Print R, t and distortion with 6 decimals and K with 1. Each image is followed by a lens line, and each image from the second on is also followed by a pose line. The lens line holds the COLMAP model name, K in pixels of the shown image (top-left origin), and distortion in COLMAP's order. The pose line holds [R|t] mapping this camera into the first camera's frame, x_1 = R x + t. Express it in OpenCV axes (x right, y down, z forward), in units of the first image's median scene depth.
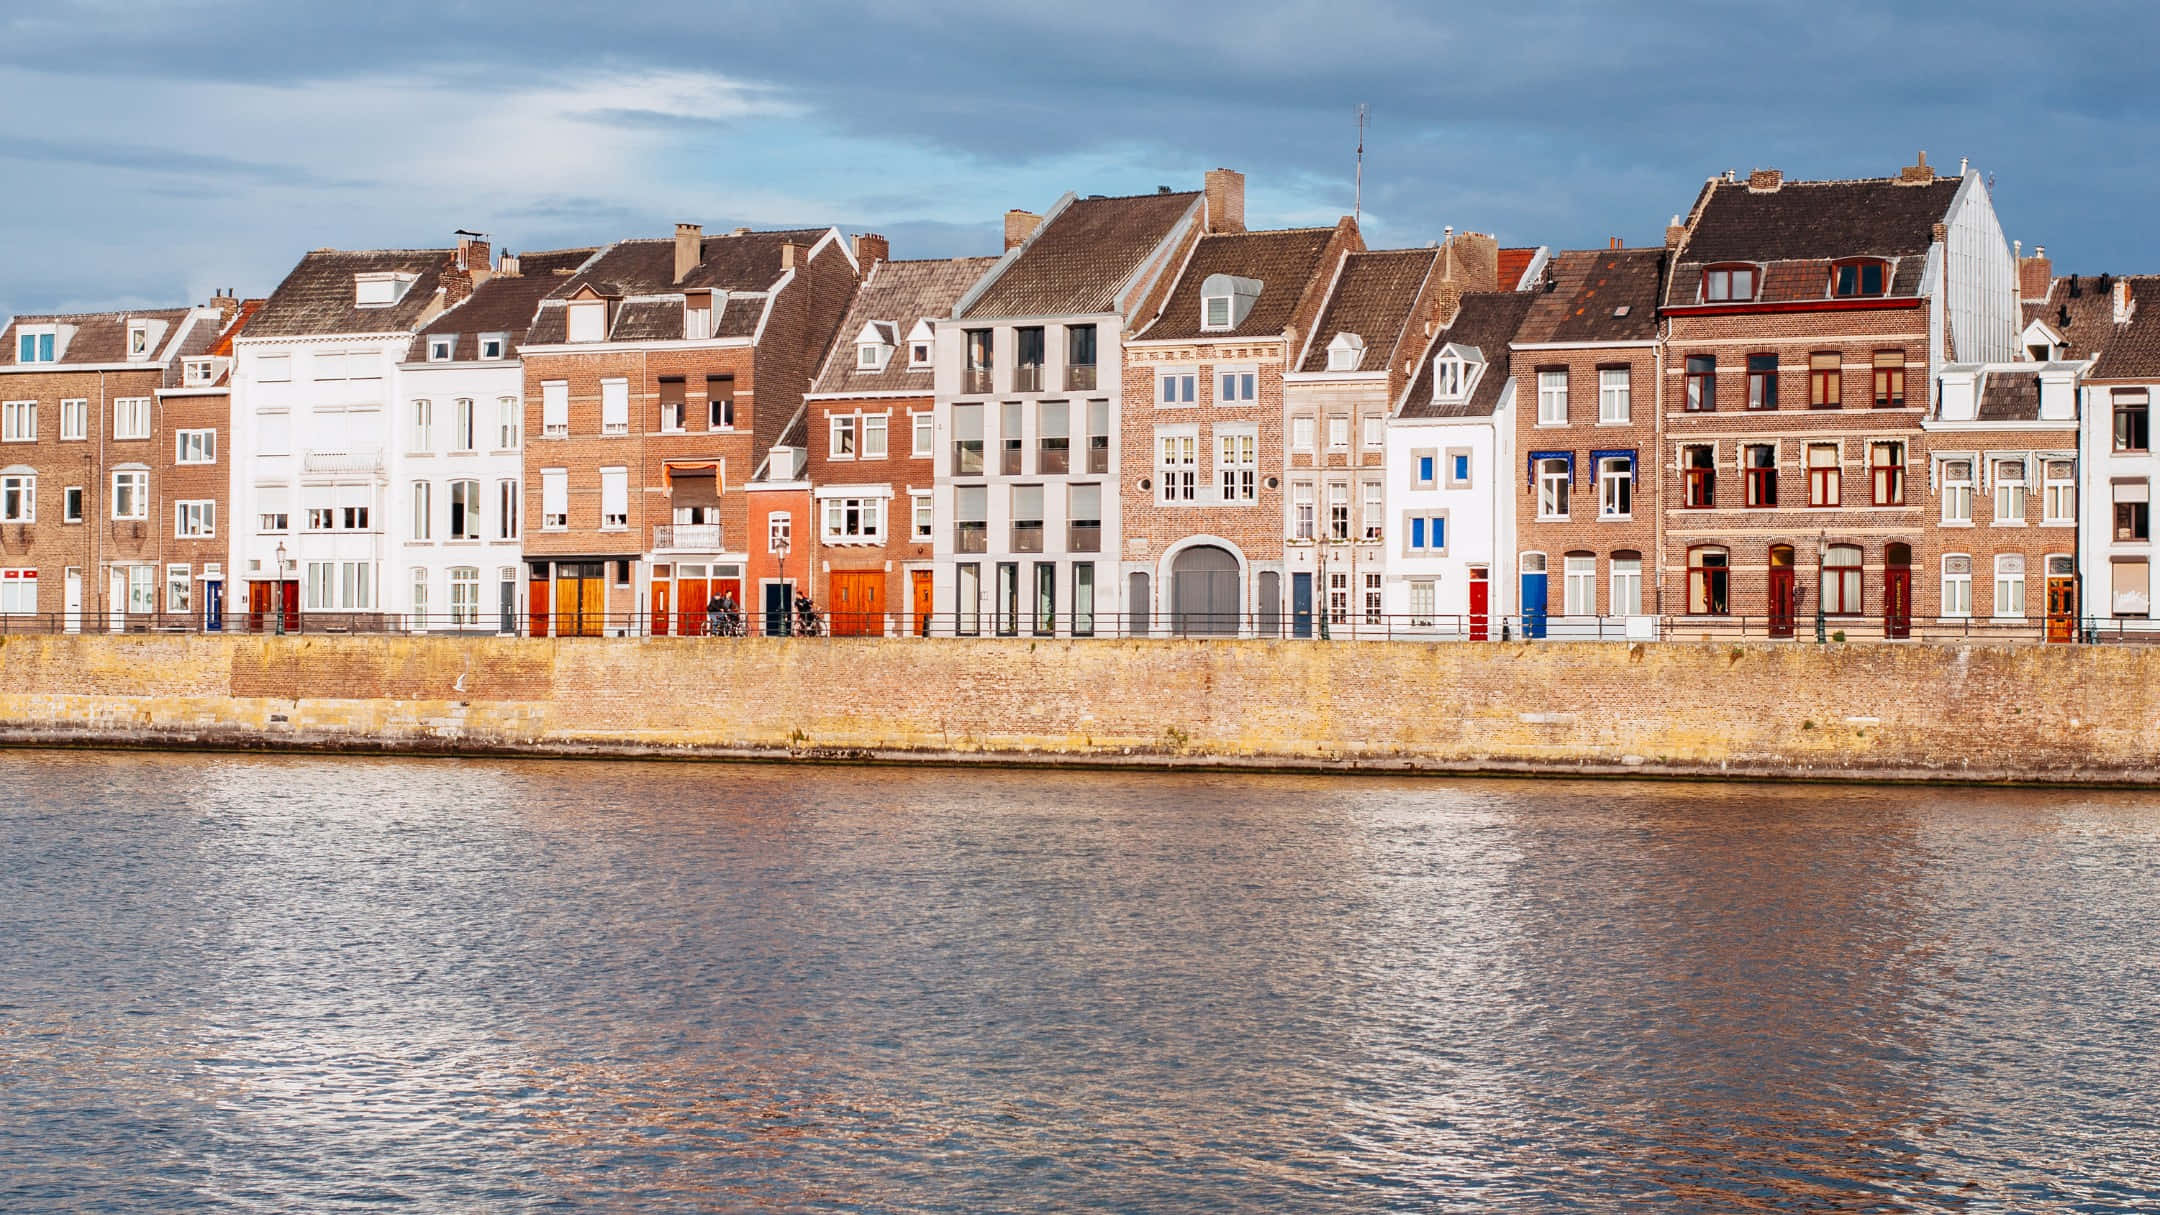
lens RADIAL K [[3807.7, 0, 1075.8], [0, 3807.7, 617.5], [0, 0, 1]] dist [0.044826, 0.000000]
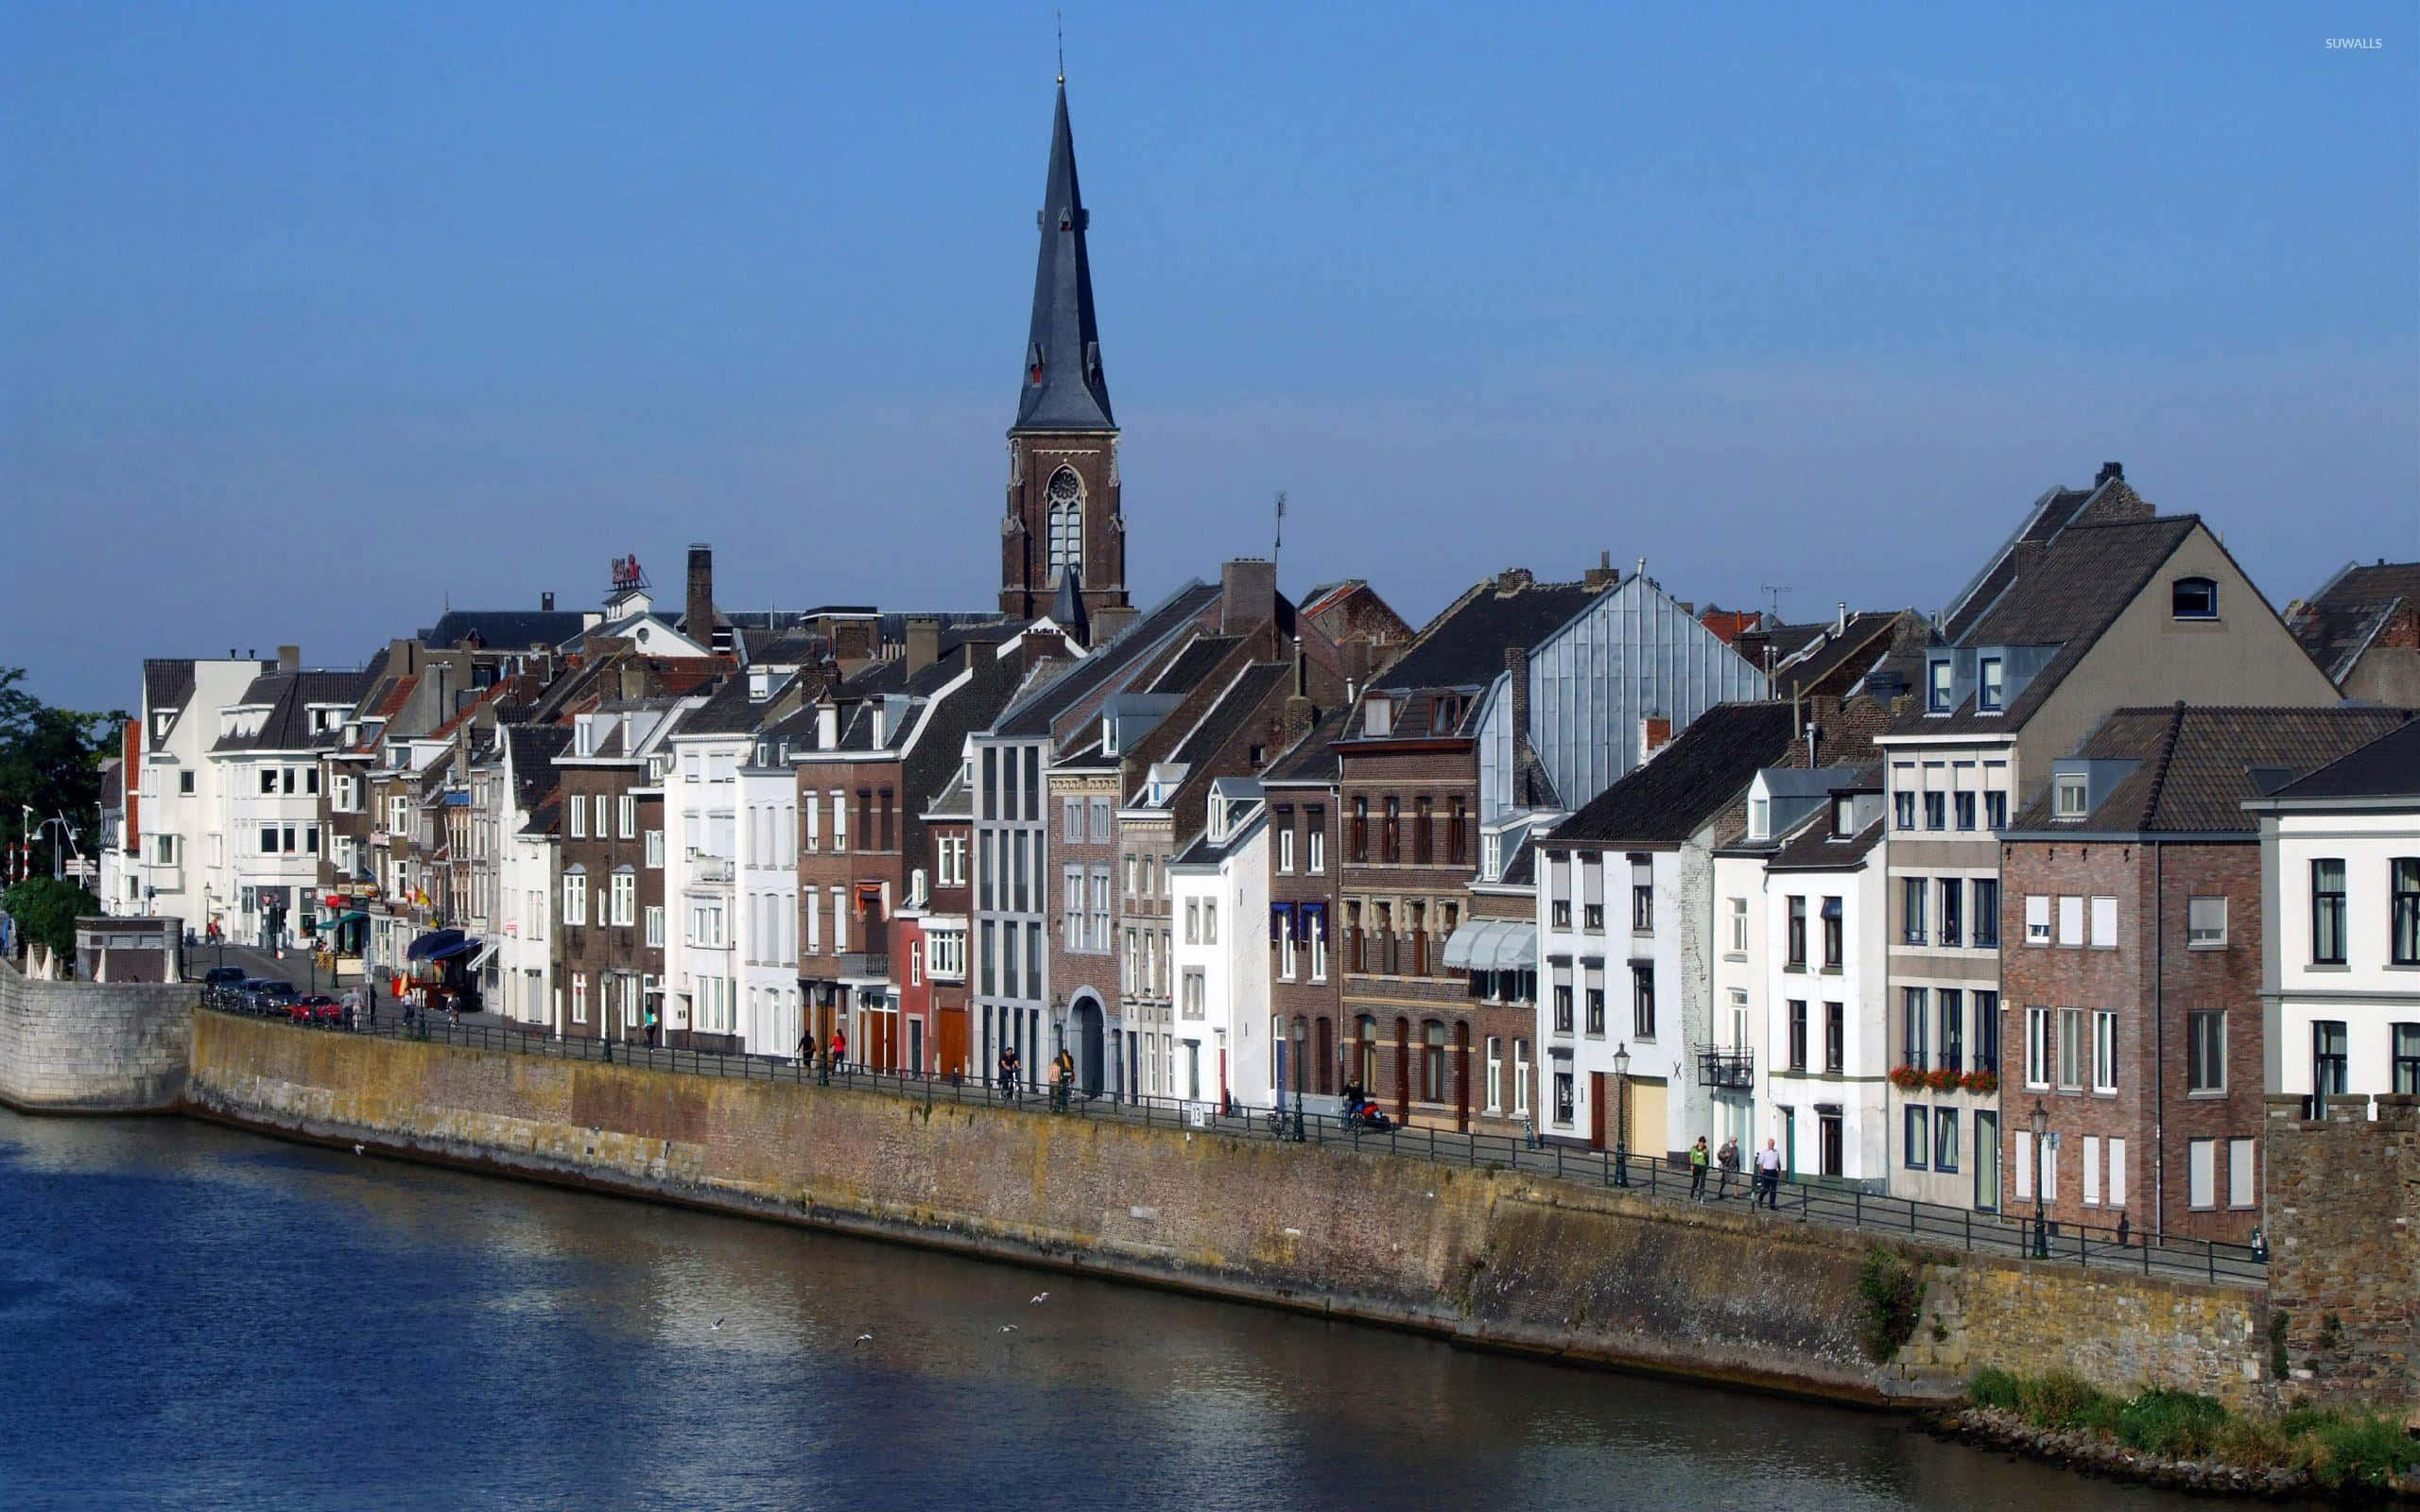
lens RADIAL K [[6377.3, 0, 1218.0], [0, 6377.3, 756.7], [0, 0, 1]] dist [0.159269, 0.000000]
pose [[0.770573, -0.010320, -0.637268, 0.983728], [0.008620, 0.999946, -0.005770, -0.064682], [0.637293, -0.001047, 0.770621, -0.133337]]
